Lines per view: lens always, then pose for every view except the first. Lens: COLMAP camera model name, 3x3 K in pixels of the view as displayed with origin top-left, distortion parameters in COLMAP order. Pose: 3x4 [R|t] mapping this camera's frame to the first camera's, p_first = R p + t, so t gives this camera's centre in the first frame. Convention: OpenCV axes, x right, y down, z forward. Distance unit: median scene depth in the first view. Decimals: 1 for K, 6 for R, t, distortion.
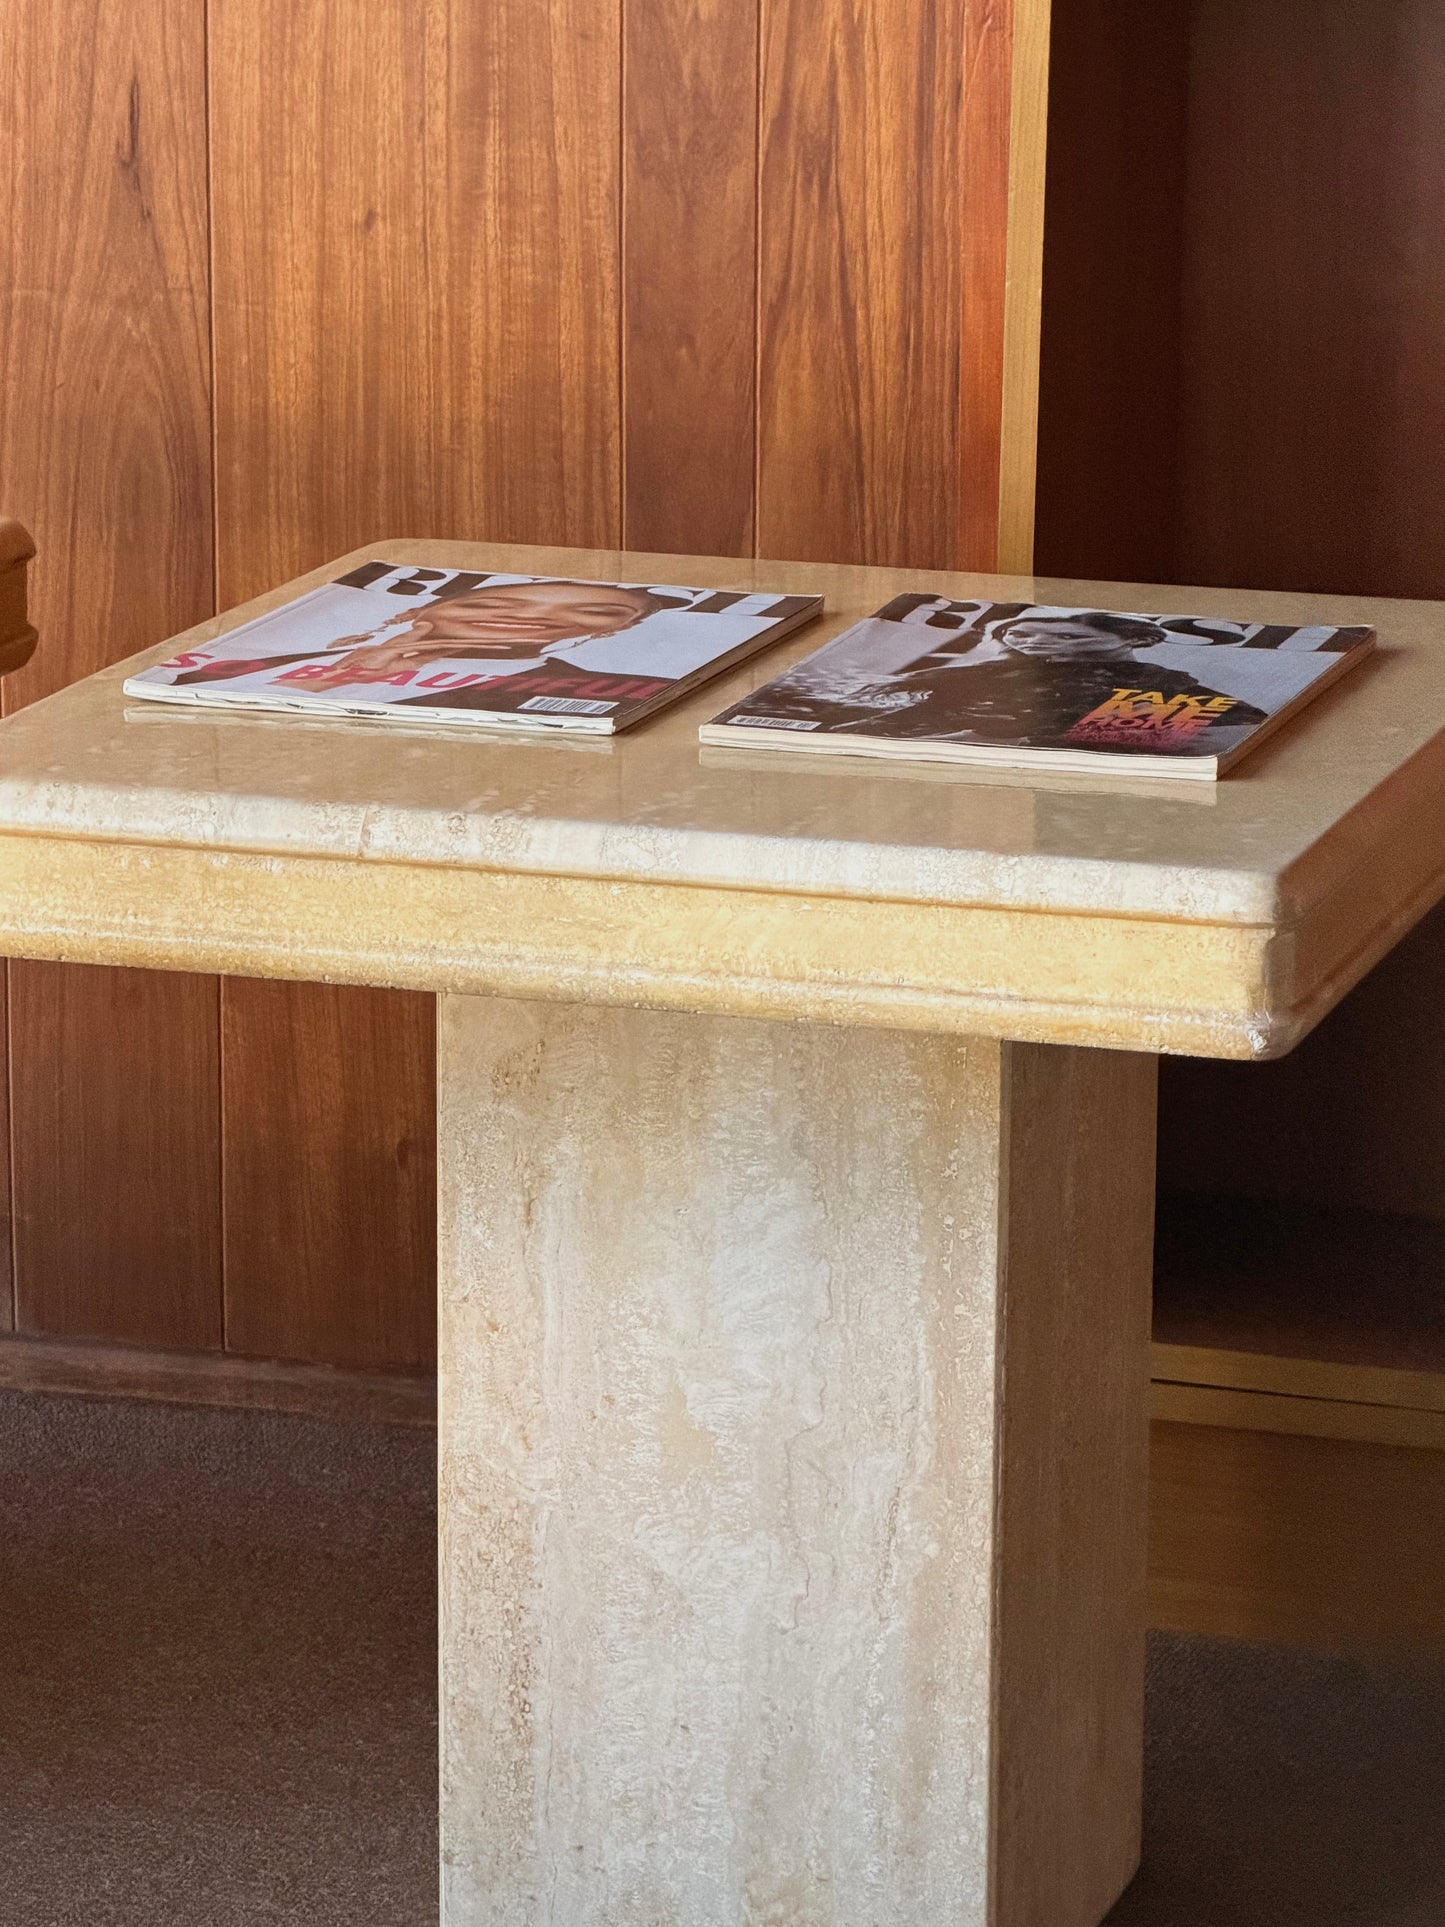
lens RADIAL K [[6984.3, 0, 599.0], [0, 6984.3, 965.8], [0, 0, 1]] dist [0.185511, 1.454467]
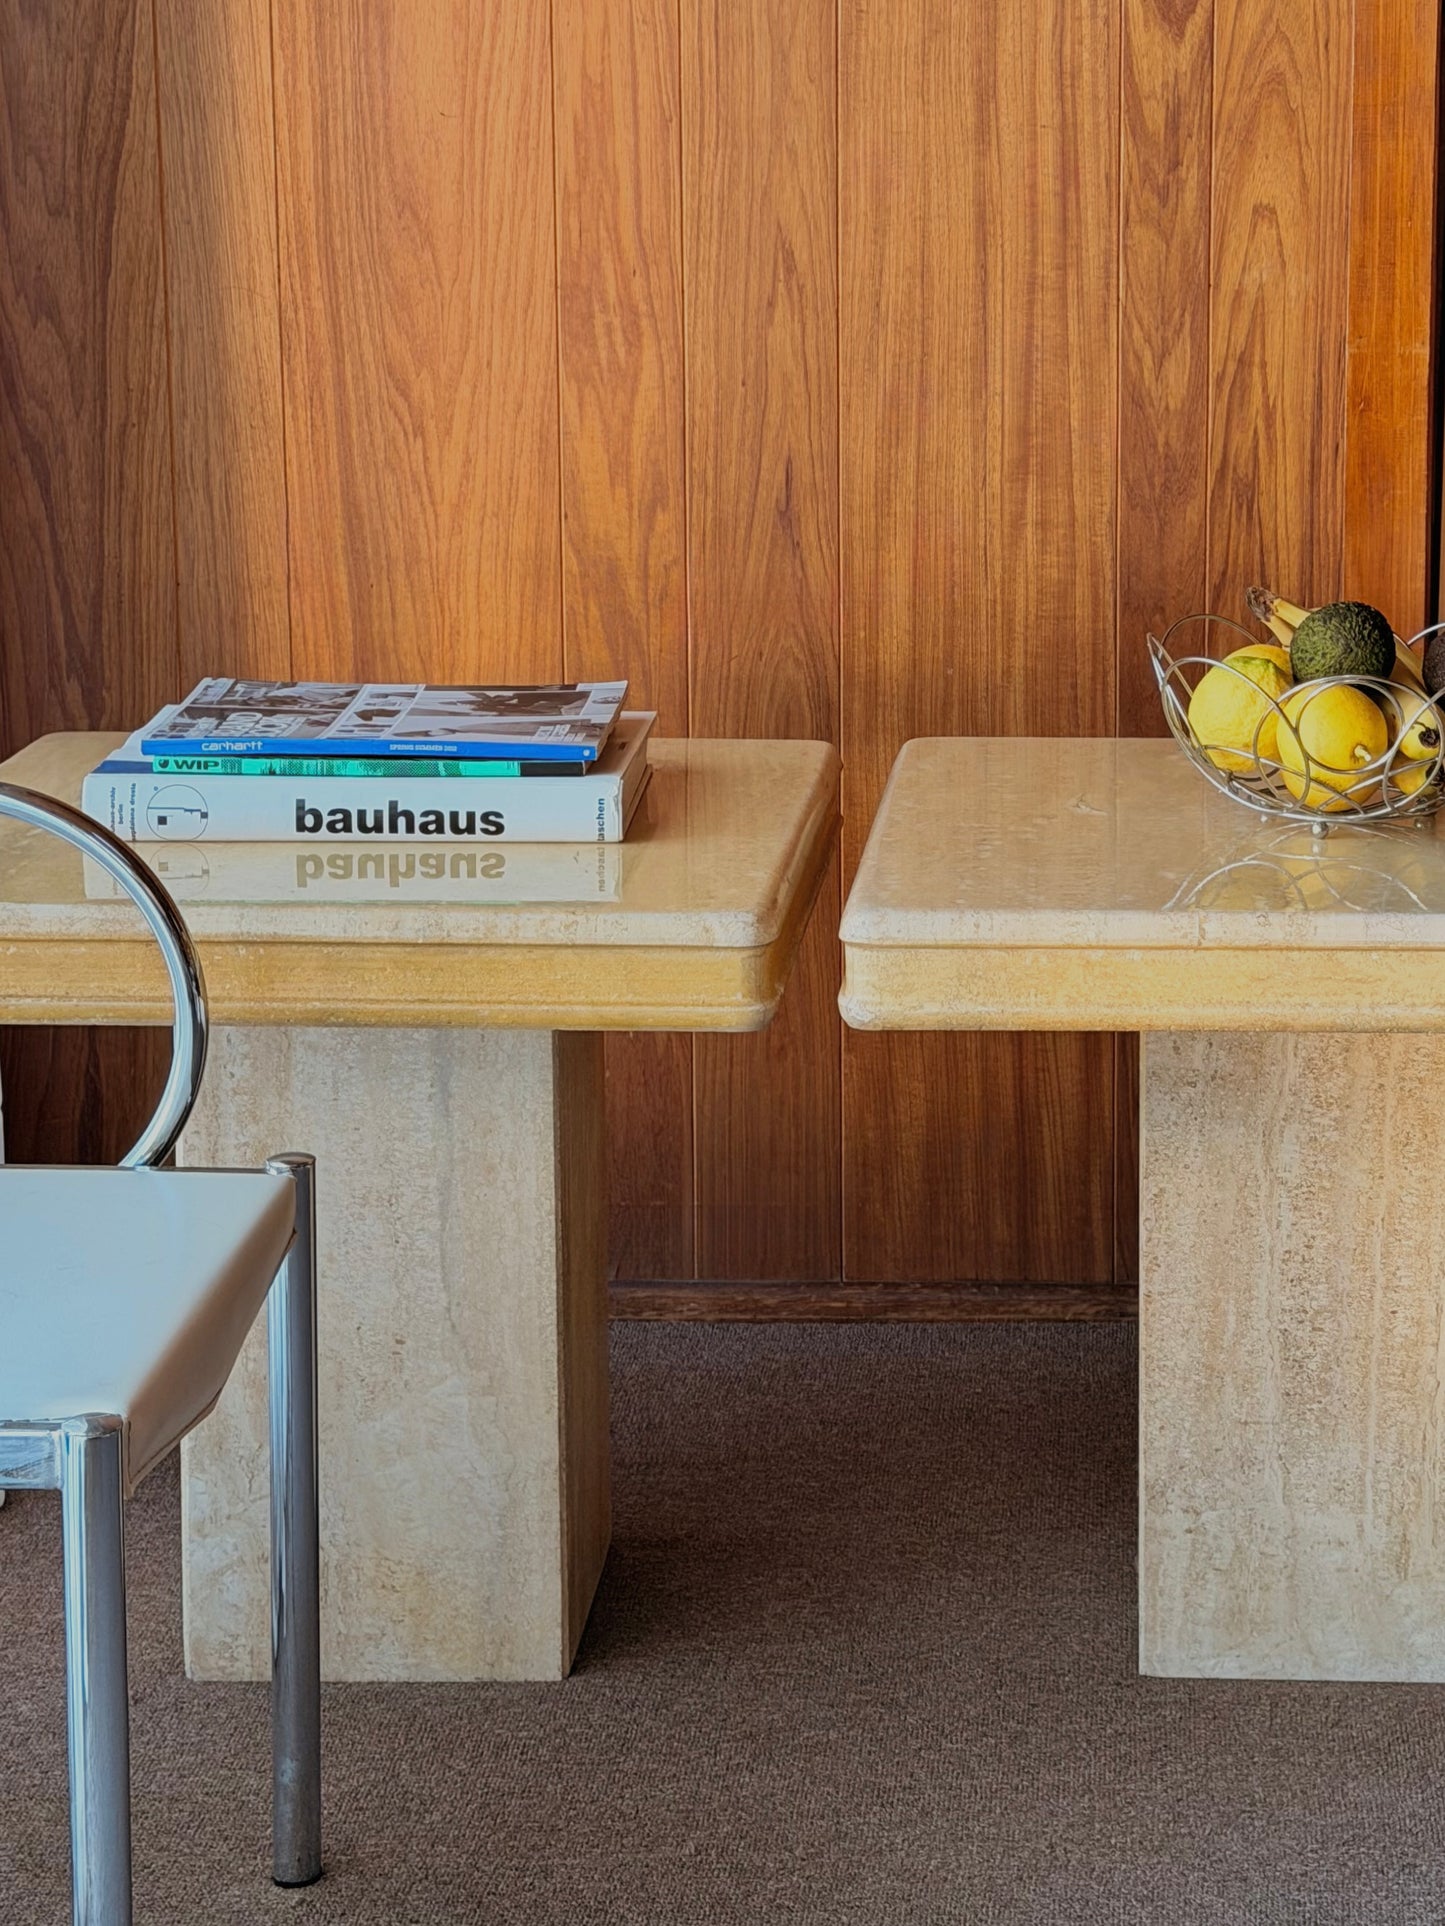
lens RADIAL K [[4040.6, 0, 1071.2], [0, 4040.6, 678.7], [0, 0, 1]] dist [0.111325, 0.193324]
pose [[0.956357, -0.044010, 0.288869, -0.271997], [0.066088, 0.995554, -0.067119, -0.014185], [-0.284630, 0.083280, 0.955013, 0.136327]]
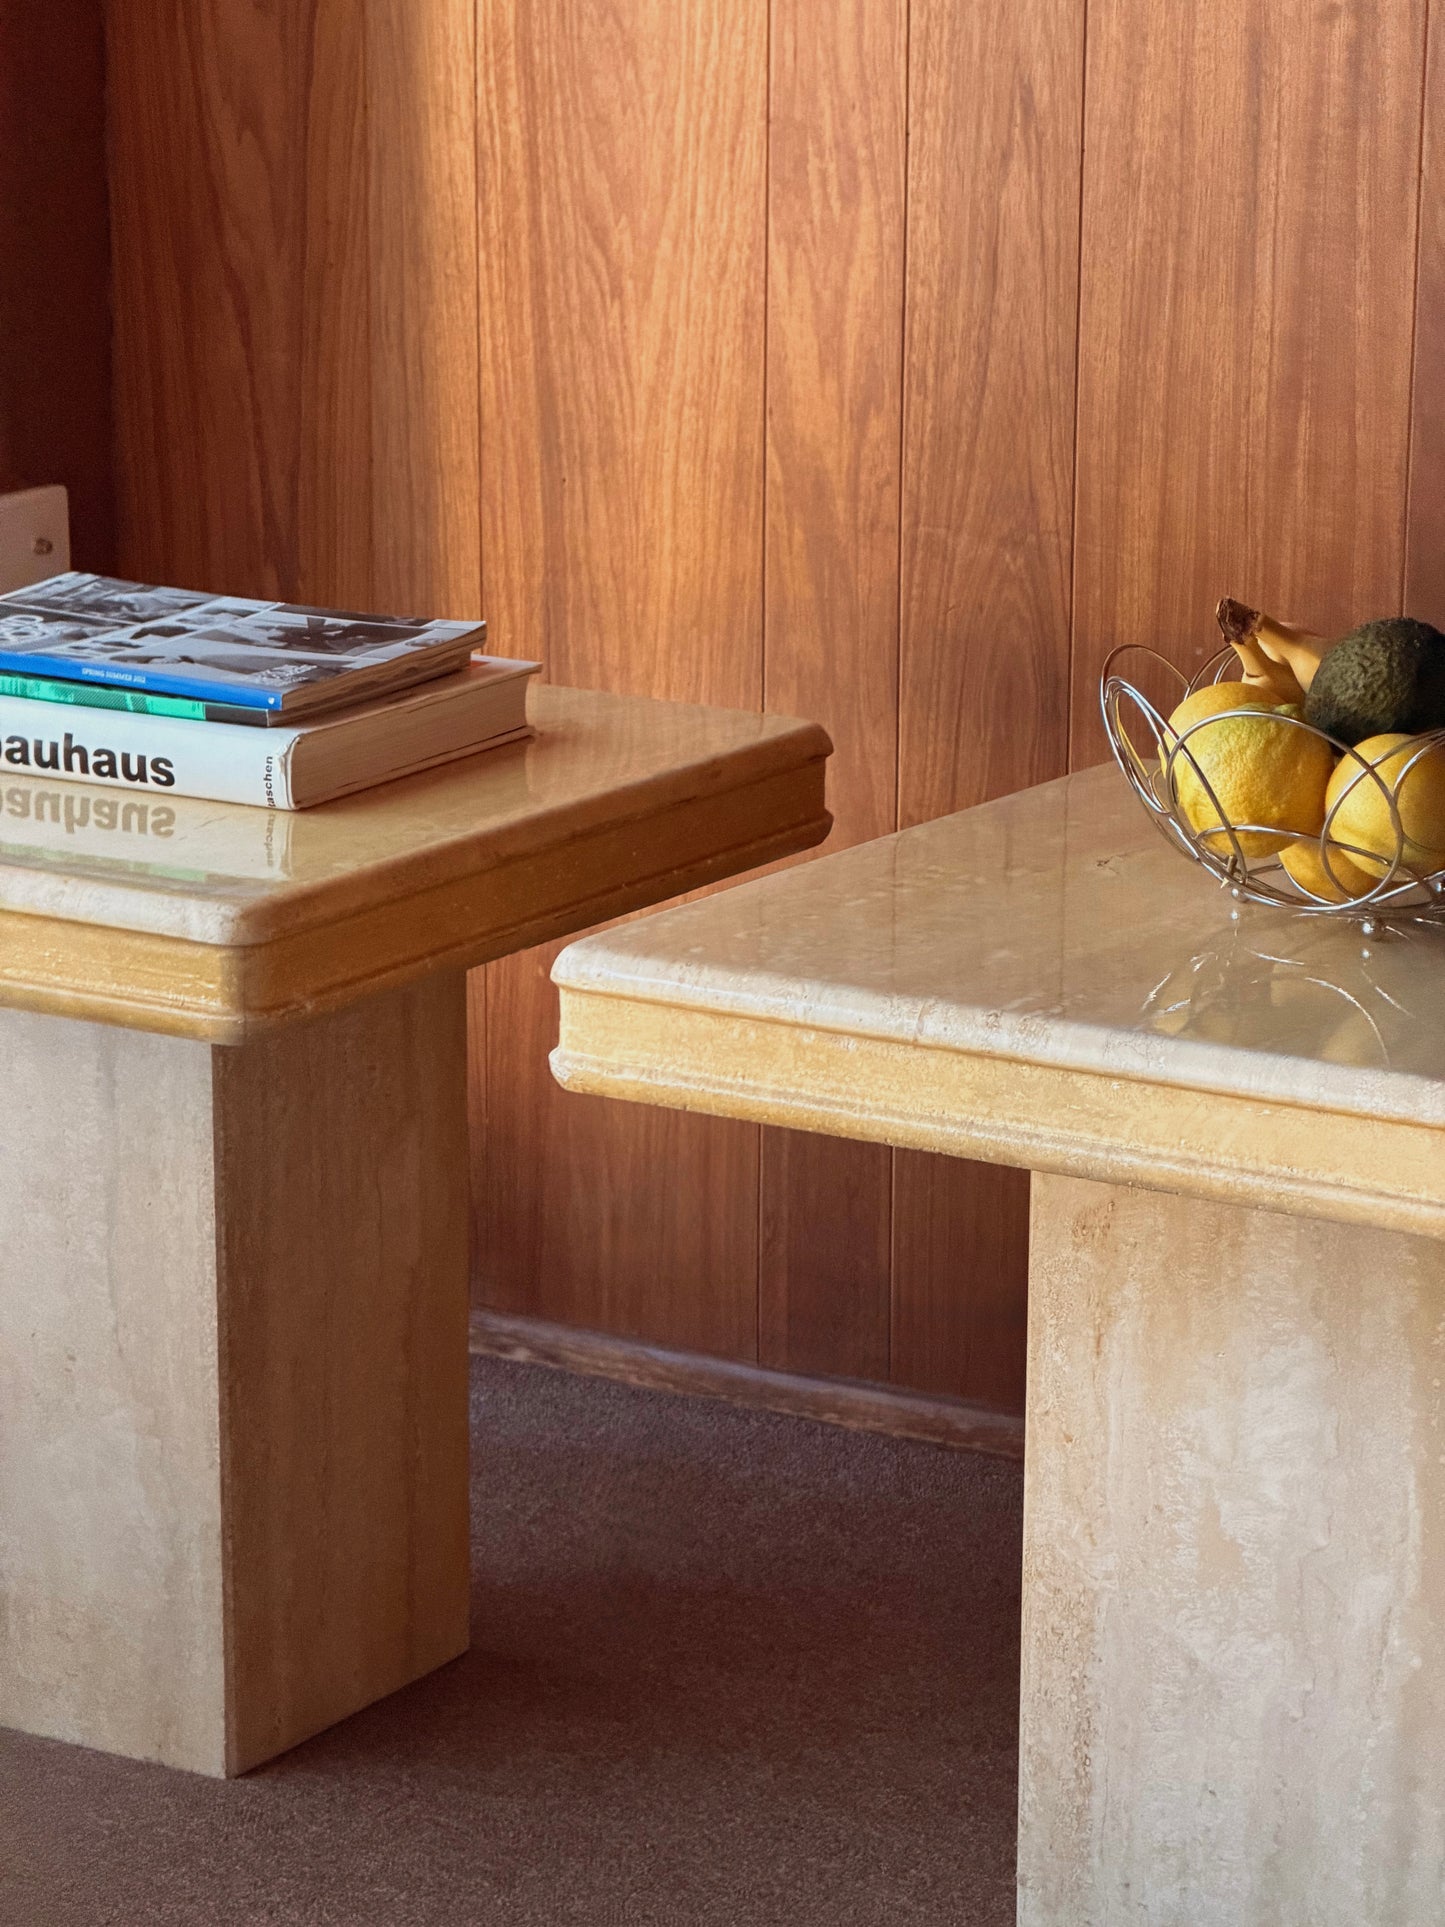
lens RADIAL K [[5745.9, 0, 701.9], [0, 5745.9, 971.9], [0, 0, 1]] dist [0.240985, -0.496542]
pose [[0.970146, 0.062197, -0.234410, 0.121233], [-0.063102, 0.998000, 0.003645, -0.021910], [0.234168, 0.011255, 0.972131, 0.029326]]
